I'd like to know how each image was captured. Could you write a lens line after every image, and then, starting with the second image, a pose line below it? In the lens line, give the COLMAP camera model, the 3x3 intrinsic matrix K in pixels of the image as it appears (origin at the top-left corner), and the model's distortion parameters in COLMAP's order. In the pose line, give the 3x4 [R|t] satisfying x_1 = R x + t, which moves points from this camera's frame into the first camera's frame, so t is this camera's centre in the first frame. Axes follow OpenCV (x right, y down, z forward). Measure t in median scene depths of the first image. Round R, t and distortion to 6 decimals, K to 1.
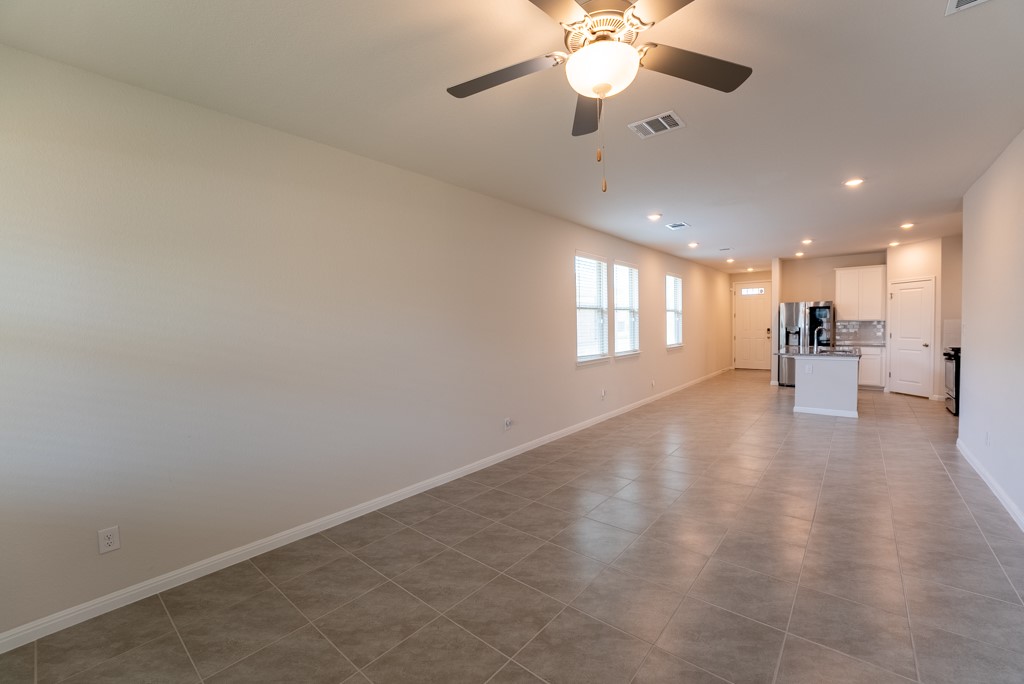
lens RADIAL K [[418.7, 0, 512.1], [0, 418.7, 343.2], [0, 0, 1]] dist [-0.027436, 0.000612]
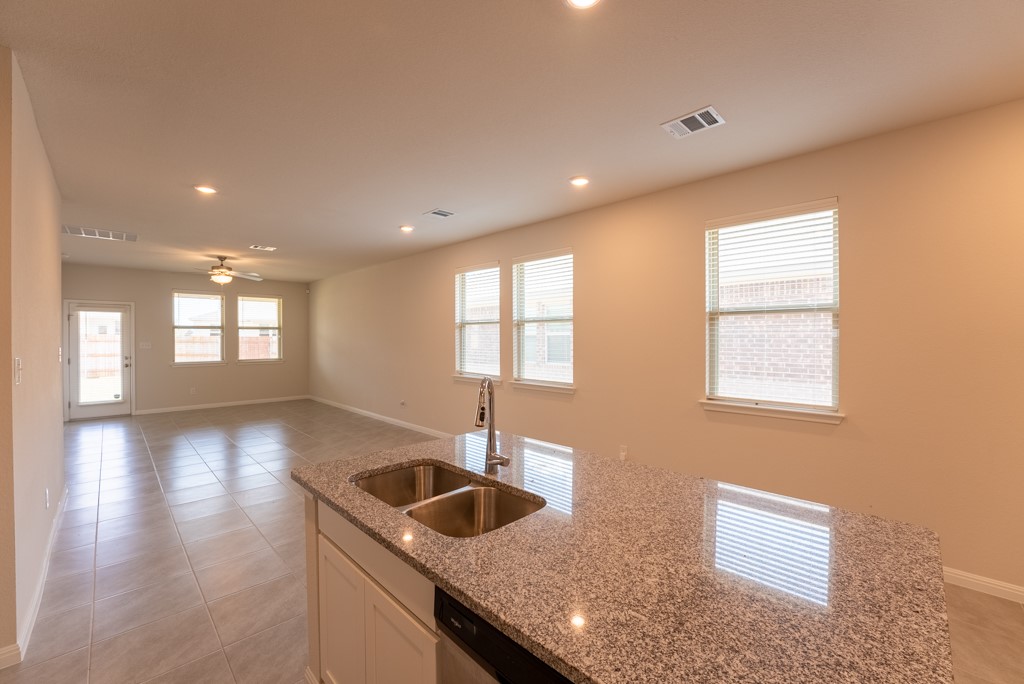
lens RADIAL K [[418.7, 0, 515.1], [0, 418.7, 337.9], [0, 0, 1]] dist [-0.027436, 0.000612]
pose [[-0.098337, 0.027280, -0.994779, 0.871825], [-0.038530, 0.998770, 0.031198, -0.061173], [0.994407, 0.041397, -0.097165, 0.922331]]
